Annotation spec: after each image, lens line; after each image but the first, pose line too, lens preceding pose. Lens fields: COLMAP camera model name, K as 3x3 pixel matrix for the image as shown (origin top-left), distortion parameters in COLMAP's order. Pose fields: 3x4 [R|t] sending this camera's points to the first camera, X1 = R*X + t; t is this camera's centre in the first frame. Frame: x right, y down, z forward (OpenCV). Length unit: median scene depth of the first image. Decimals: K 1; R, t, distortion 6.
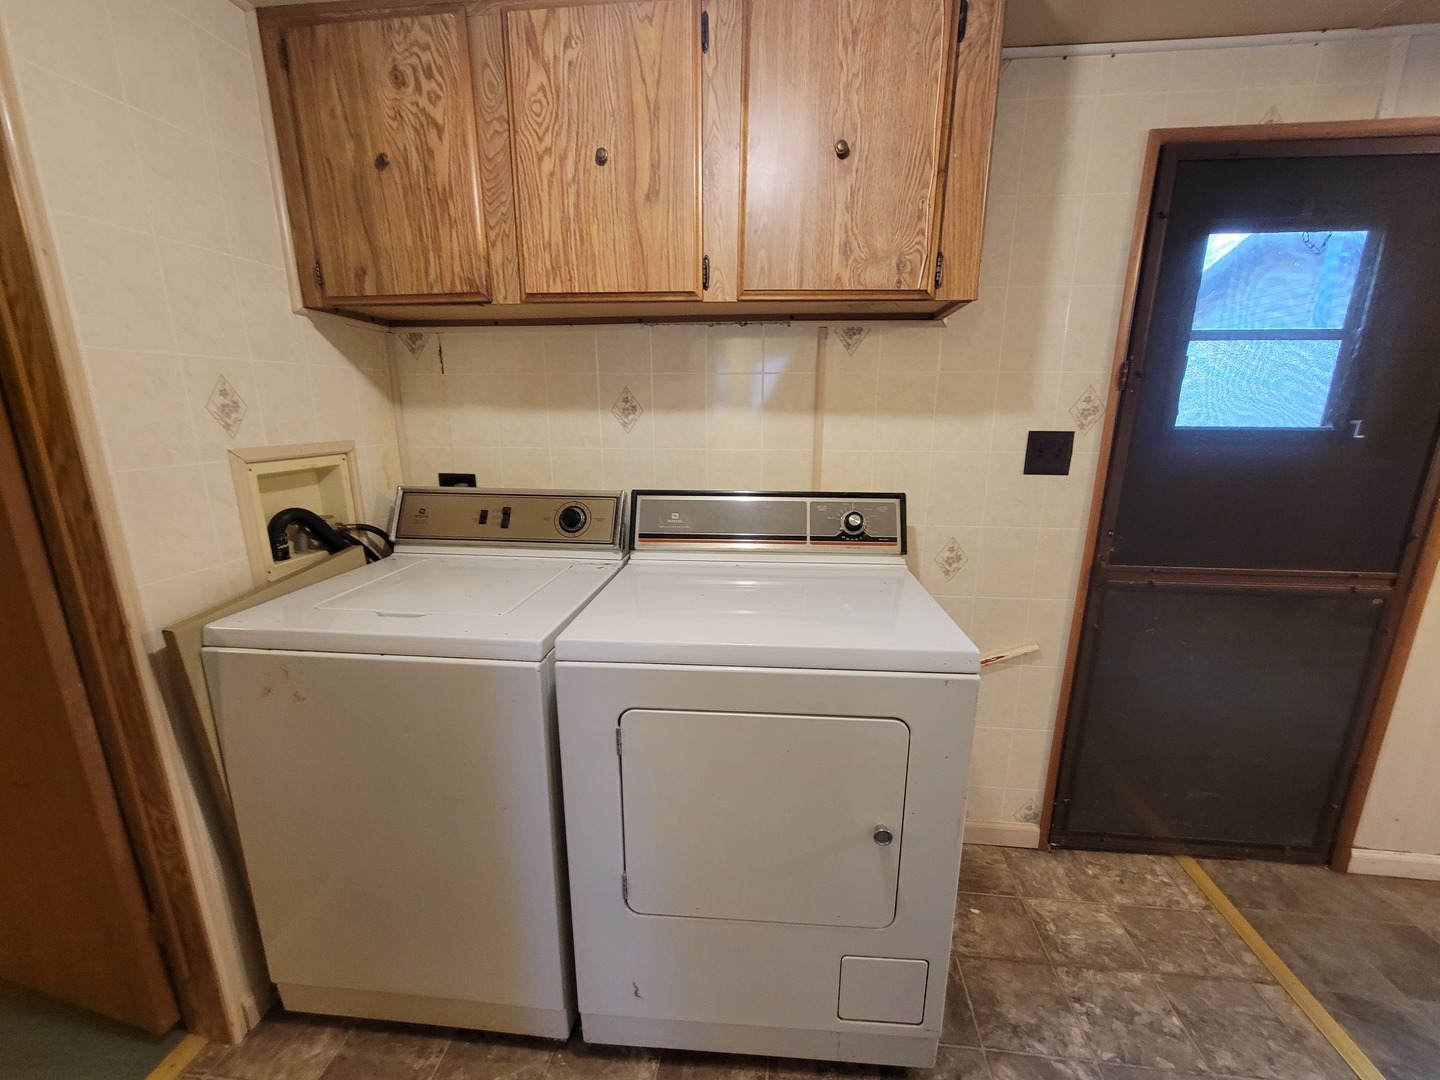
lens RADIAL K [[588.7, 0, 732.8], [0, 588.7, 553.0], [0, 0, 1]] dist [-0.002313, -0.000172]
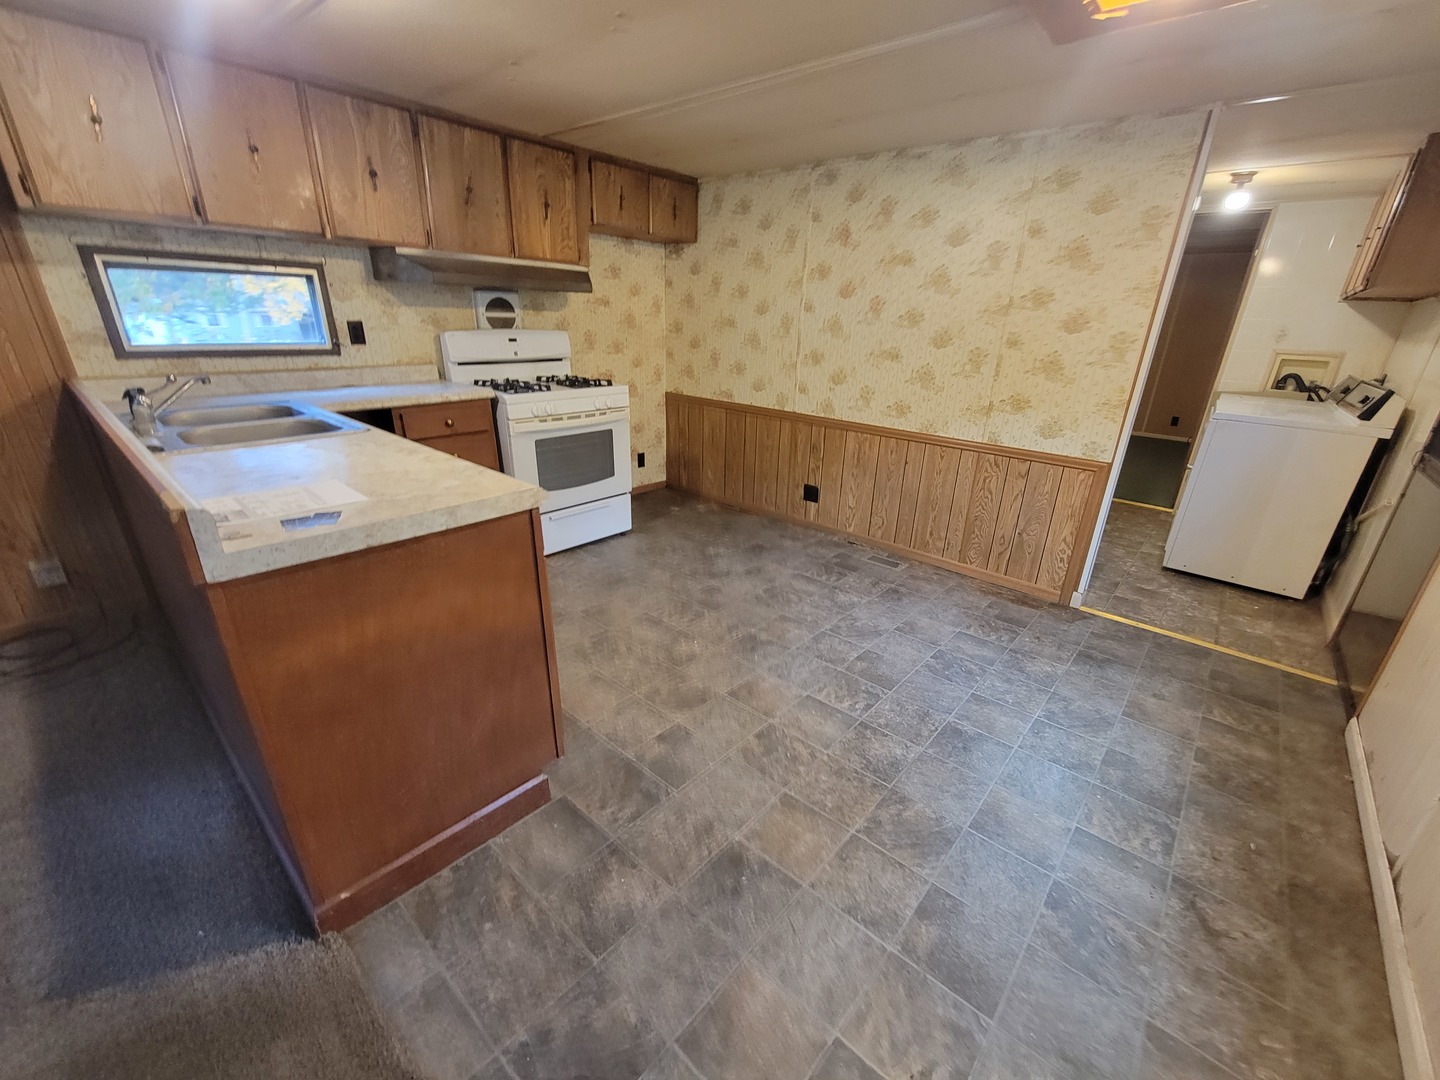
lens RADIAL K [[590.8, 0, 734.7], [0, 590.8, 551.4], [0, 0, 1]] dist [-0.001352, -0.000883]
pose [[-0.557998, 0.288479, -0.778086, 3.009547], [-0.234861, 0.844396, 0.481493, -0.080651], [0.795914, 0.451414, -0.403419, 0.359549]]
